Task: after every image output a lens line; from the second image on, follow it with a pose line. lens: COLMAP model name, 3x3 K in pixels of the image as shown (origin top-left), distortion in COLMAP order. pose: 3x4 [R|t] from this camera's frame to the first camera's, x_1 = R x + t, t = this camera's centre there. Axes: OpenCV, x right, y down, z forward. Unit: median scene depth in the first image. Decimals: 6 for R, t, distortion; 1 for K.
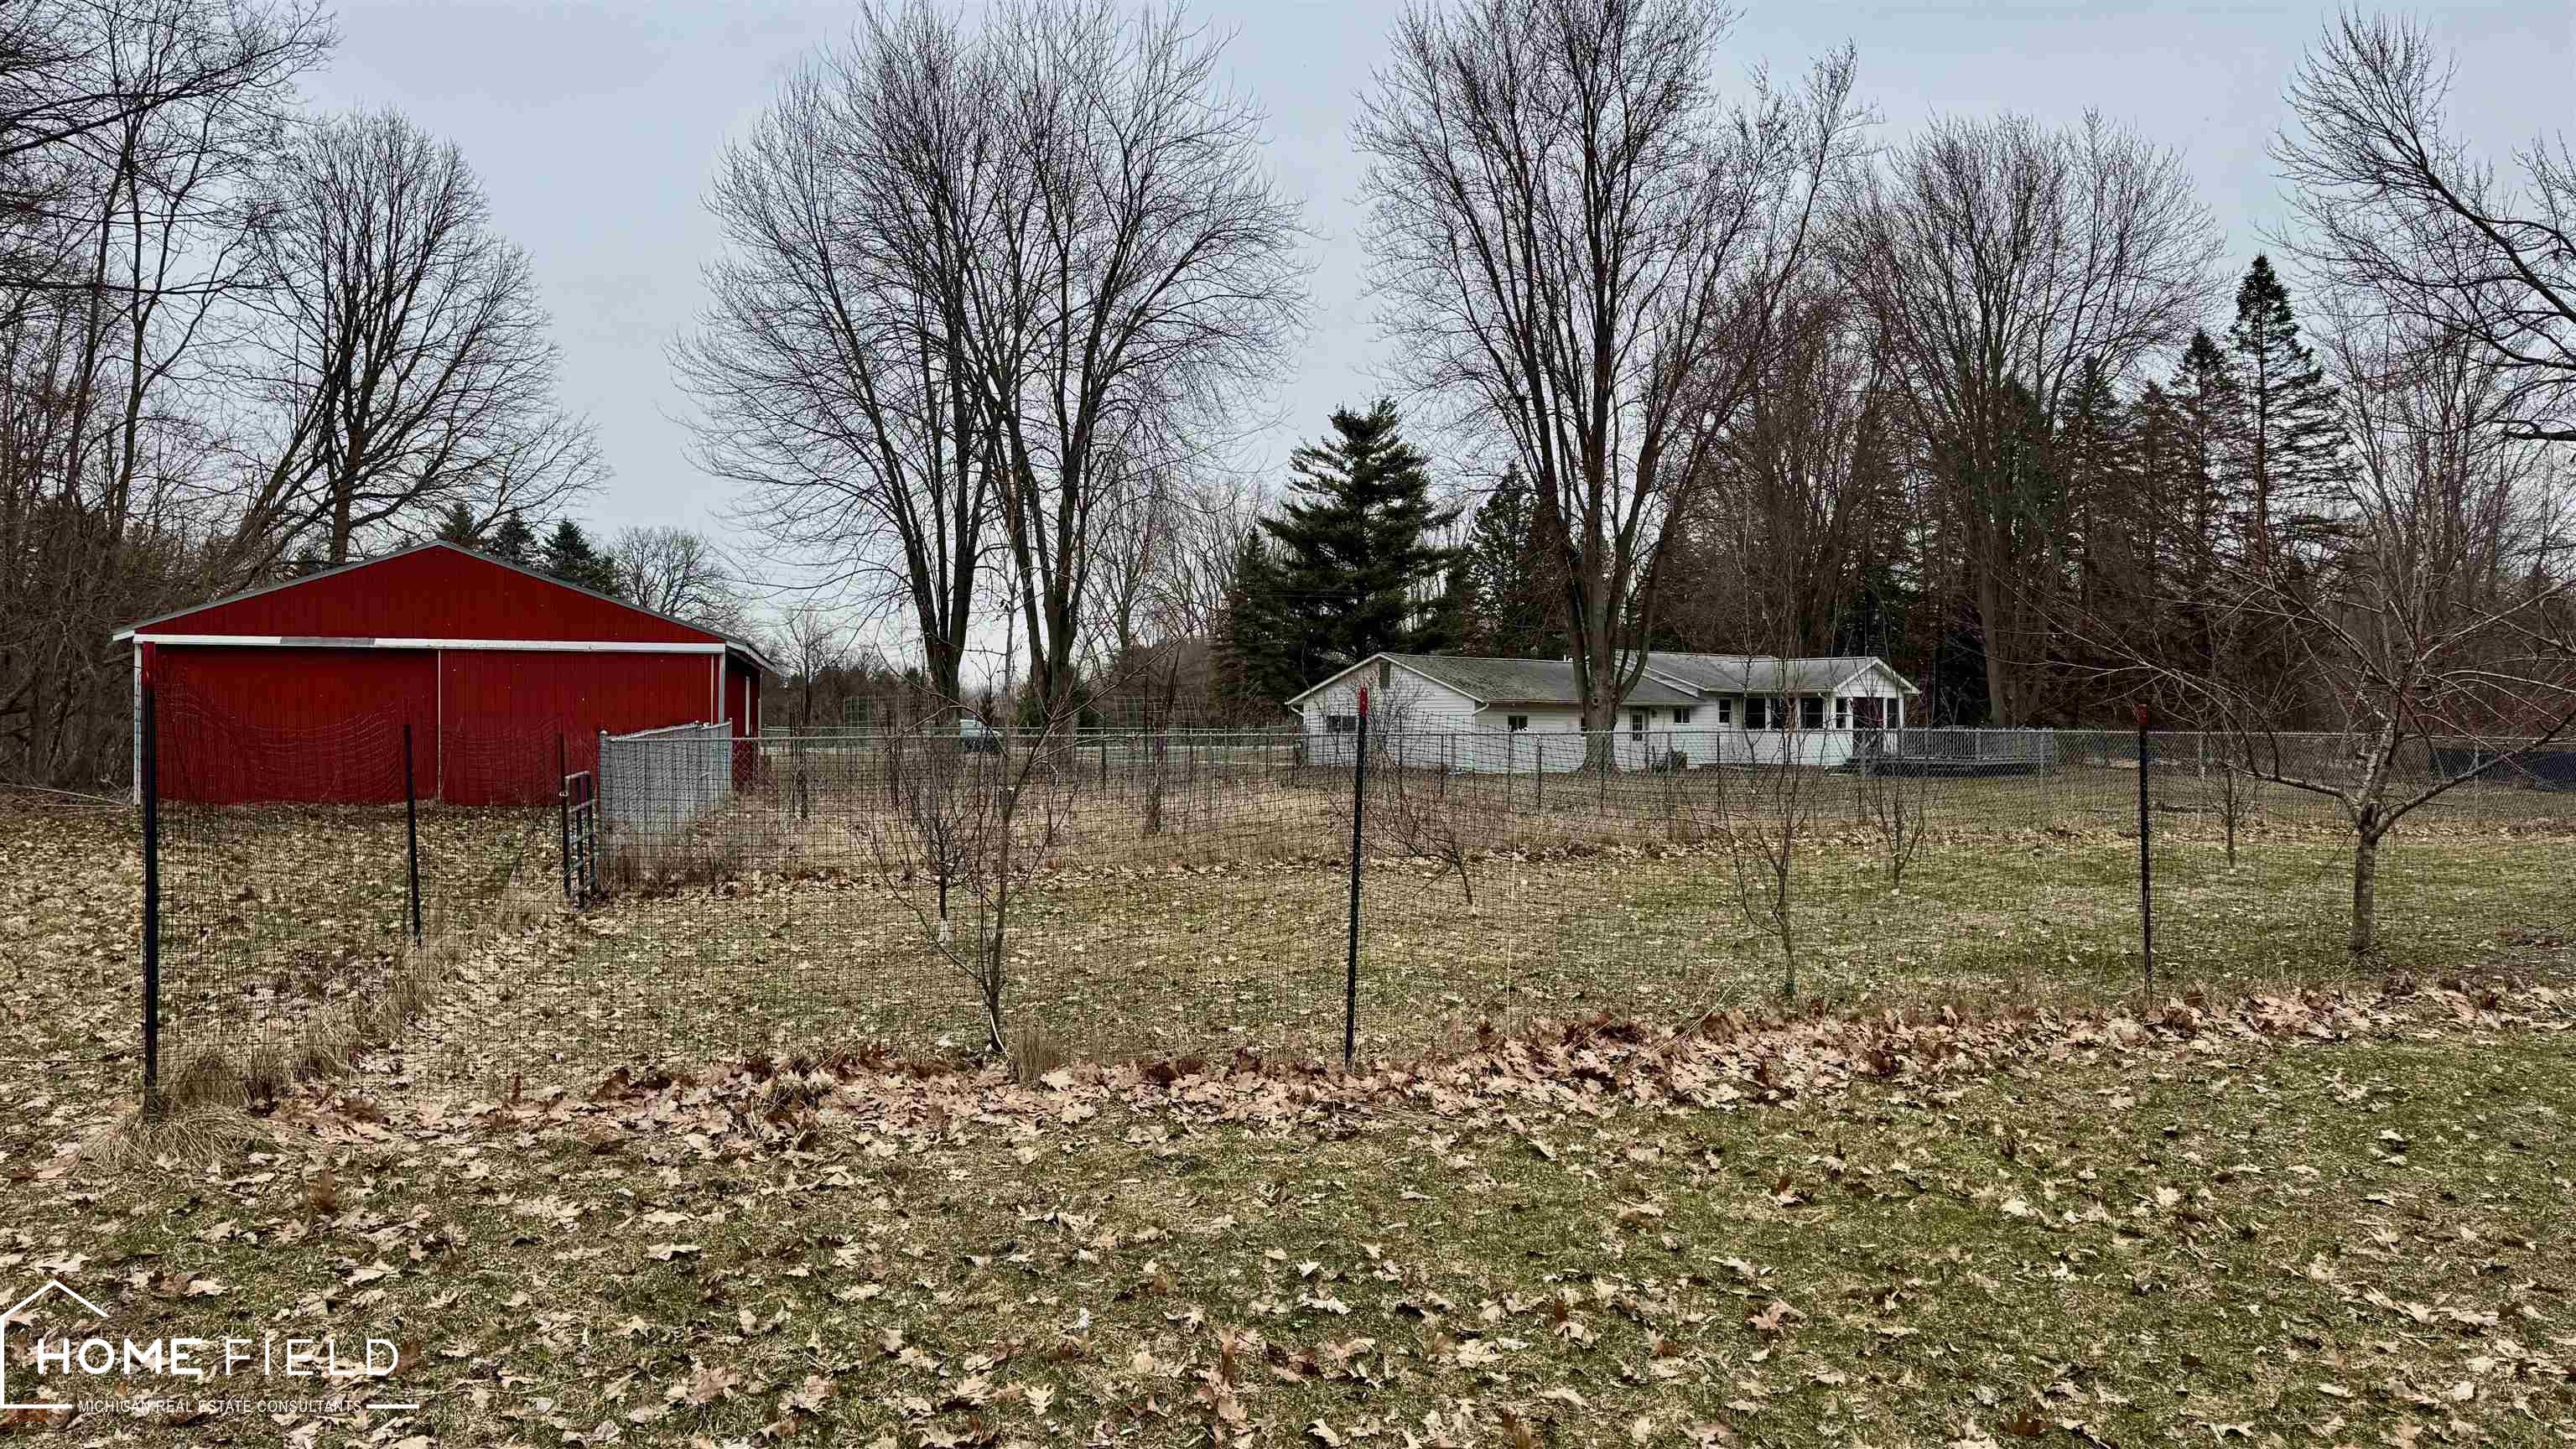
lens RADIAL K [[1853.1, 0, 1288.0], [0, 1853.1, 724.5], [0, 0, 1]] dist [0.134416, -0.196161]
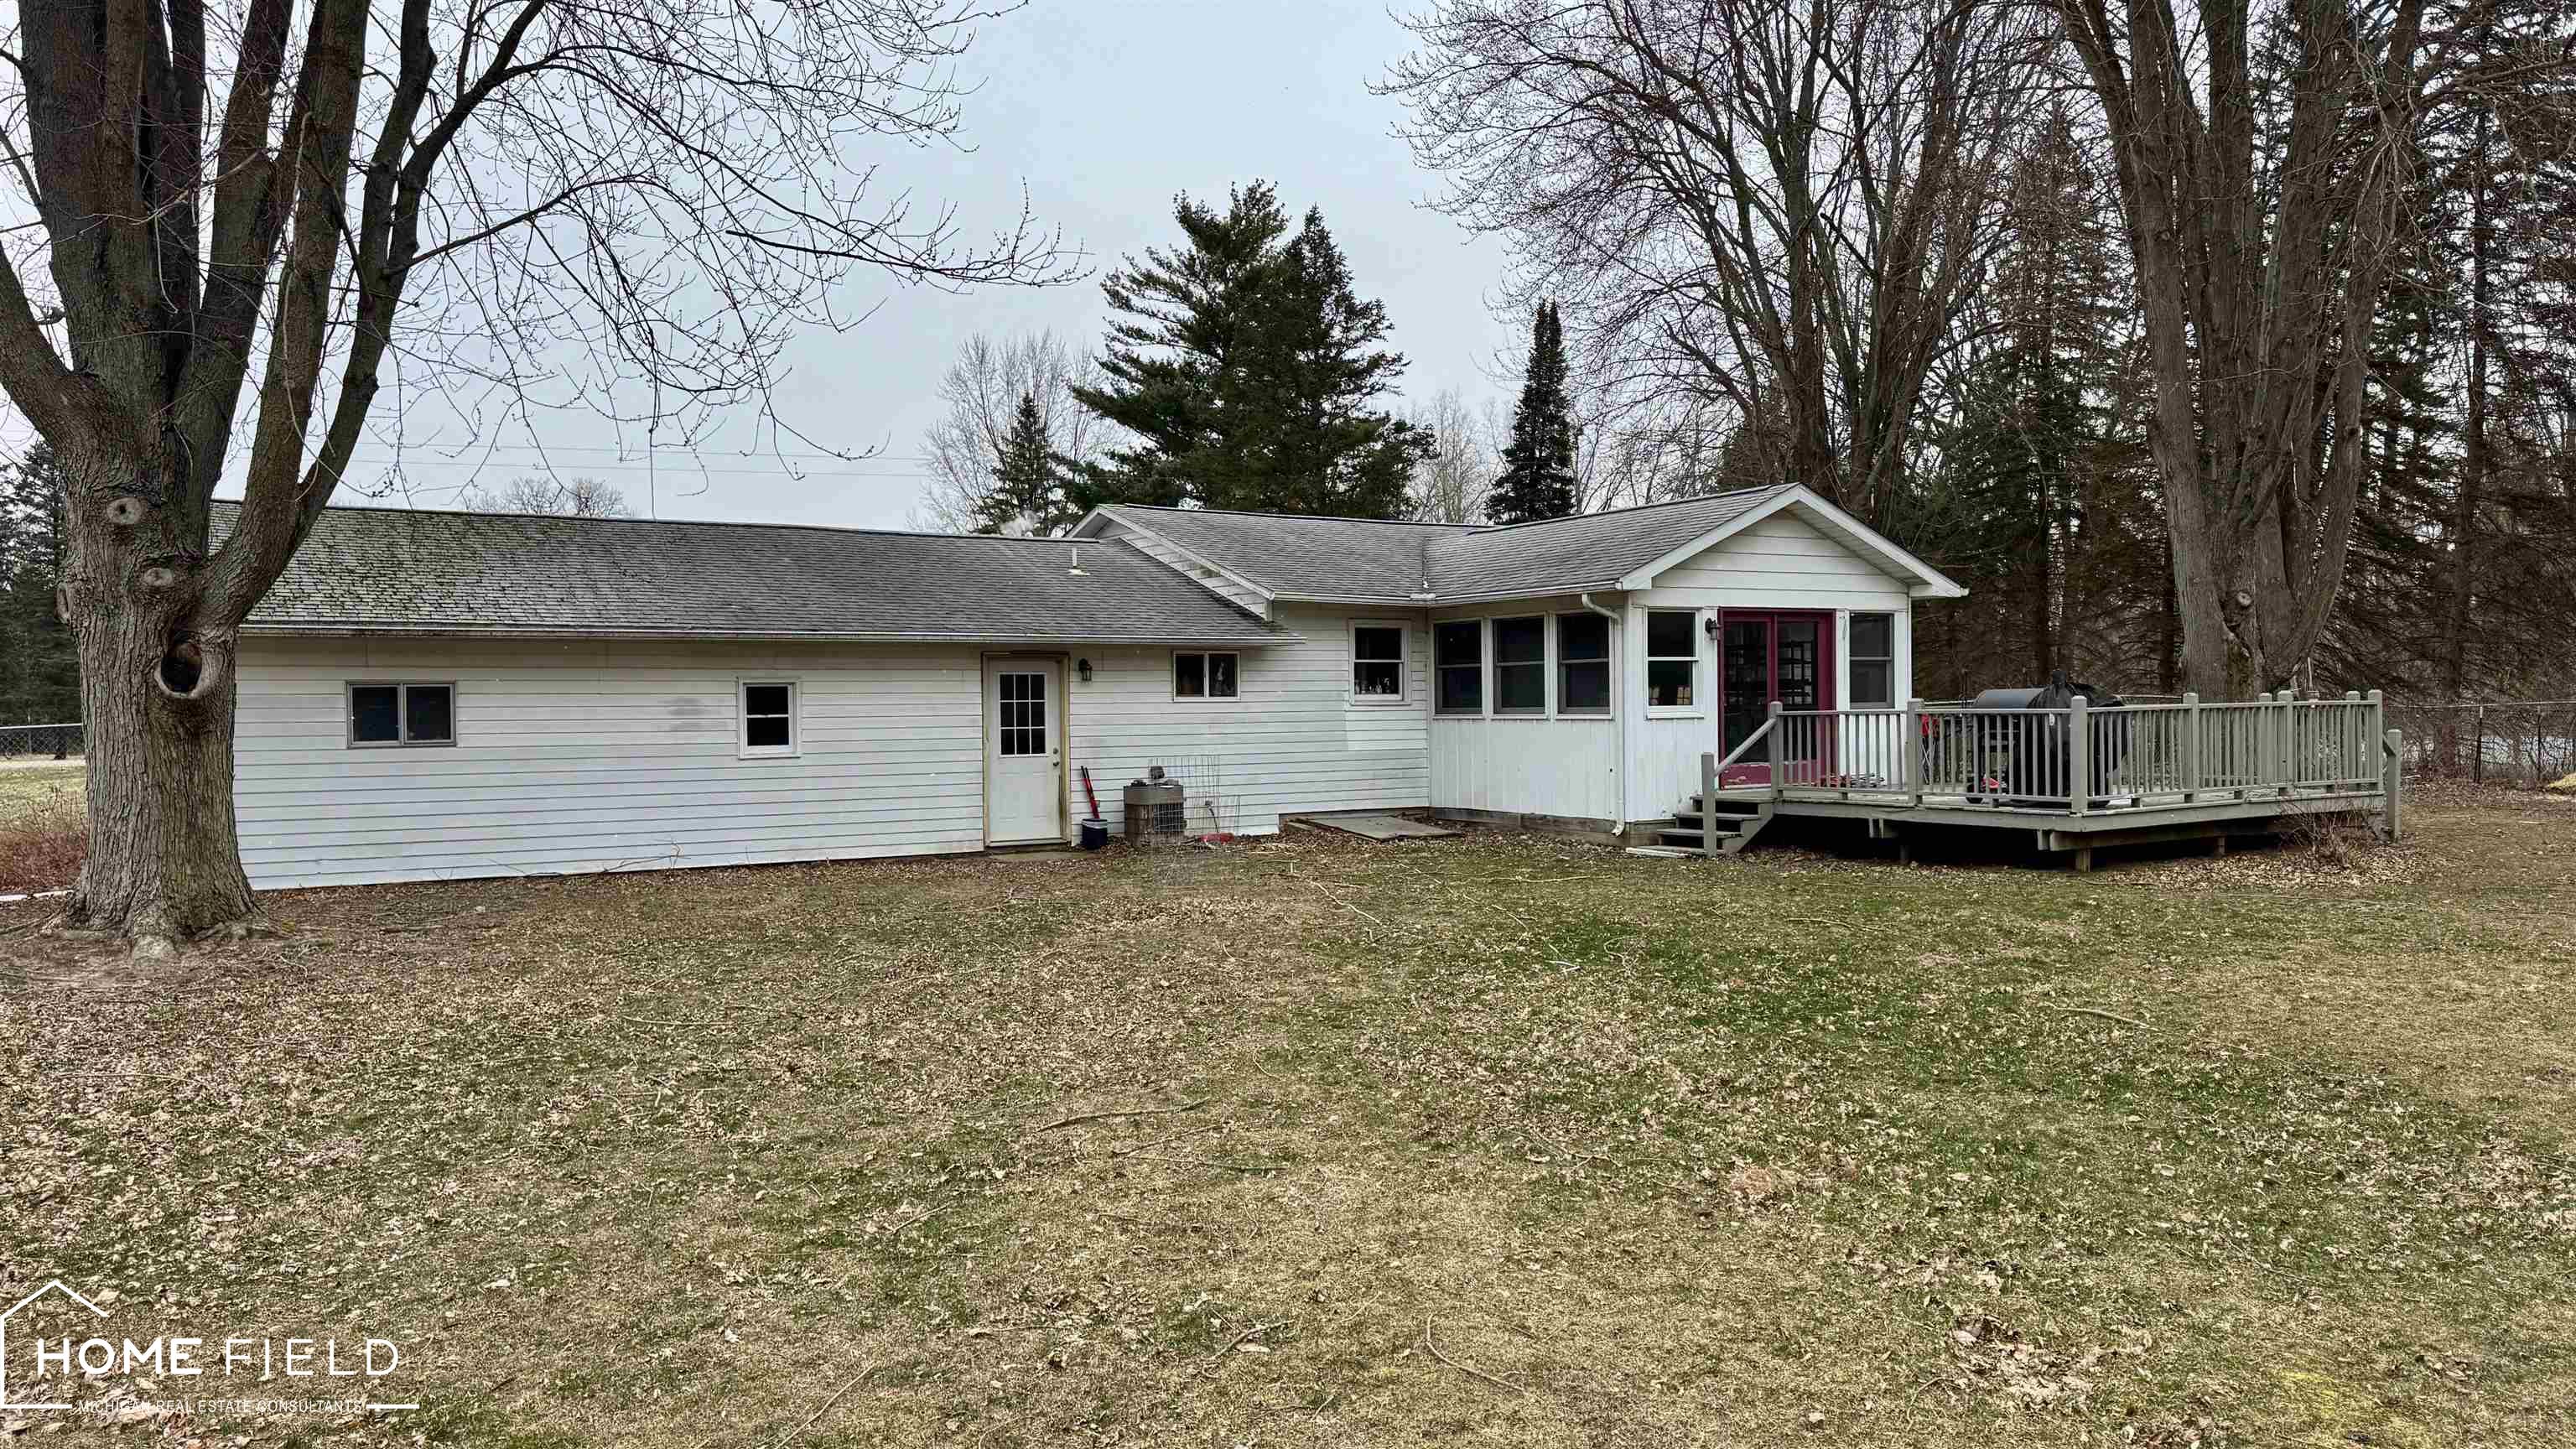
lens RADIAL K [[1853.1, 0, 1288.0], [0, 1853.1, 724.5], [0, 0, 1]] dist [0.134416, -0.196161]
pose [[0.987865, -0.012476, -0.154815, 0.276253], [0.013680, 0.999884, 0.006711, 0.002021], [0.154714, -0.008747, 0.987921, 0.669492]]
